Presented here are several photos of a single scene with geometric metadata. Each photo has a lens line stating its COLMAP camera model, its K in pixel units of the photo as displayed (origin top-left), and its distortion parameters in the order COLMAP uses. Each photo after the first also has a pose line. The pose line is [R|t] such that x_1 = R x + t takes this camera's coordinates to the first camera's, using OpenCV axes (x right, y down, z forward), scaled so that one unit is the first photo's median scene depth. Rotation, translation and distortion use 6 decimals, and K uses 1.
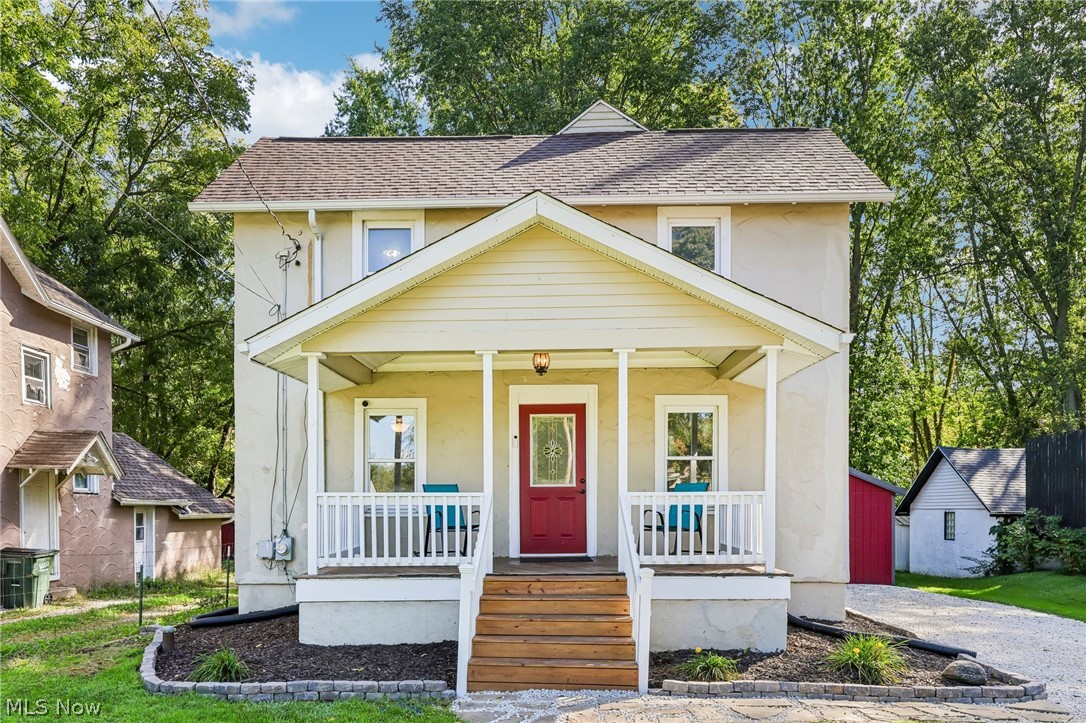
lens RADIAL K [[808.9, 0, 485.4], [0, 808.9, 400.2], [0, 0, 1]] dist [0.000188, -0.002126]
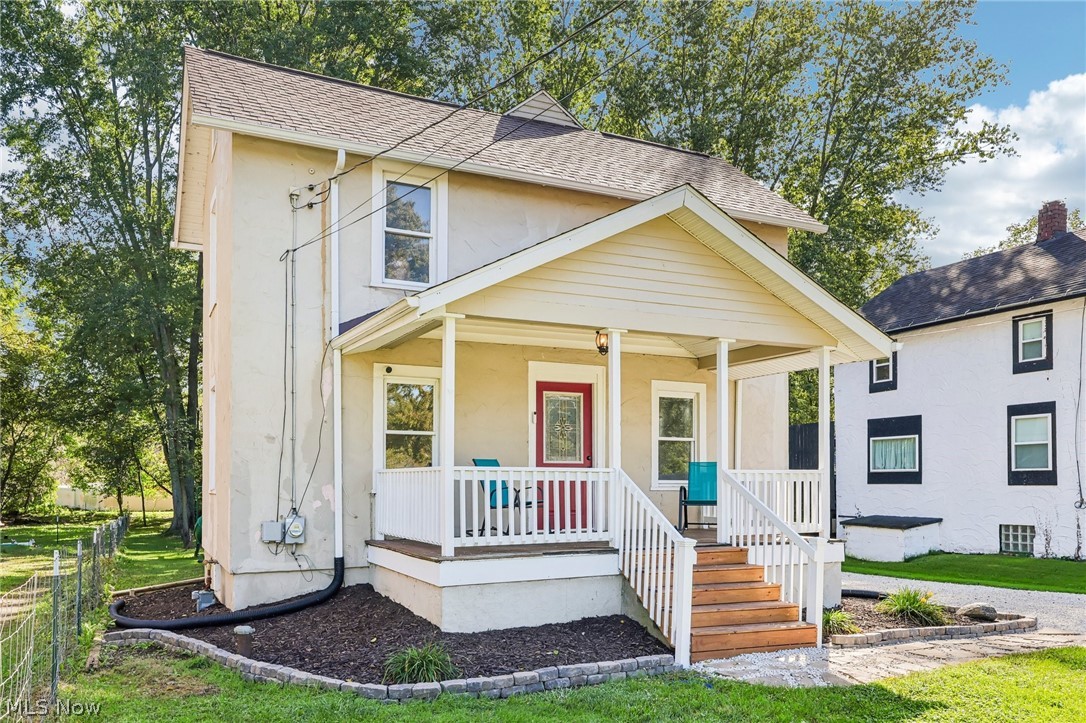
lens RADIAL K [[808.9, 0, 539.6], [0, 808.9, 363.3], [0, 0, 1]] dist [0.000188, -0.002126]
pose [[0.889865, 0.069814, 0.450851, -0.511904], [-0.062205, 0.997560, -0.031696, 0.019148], [-0.451964, 0.000160, 0.892036, 0.127343]]
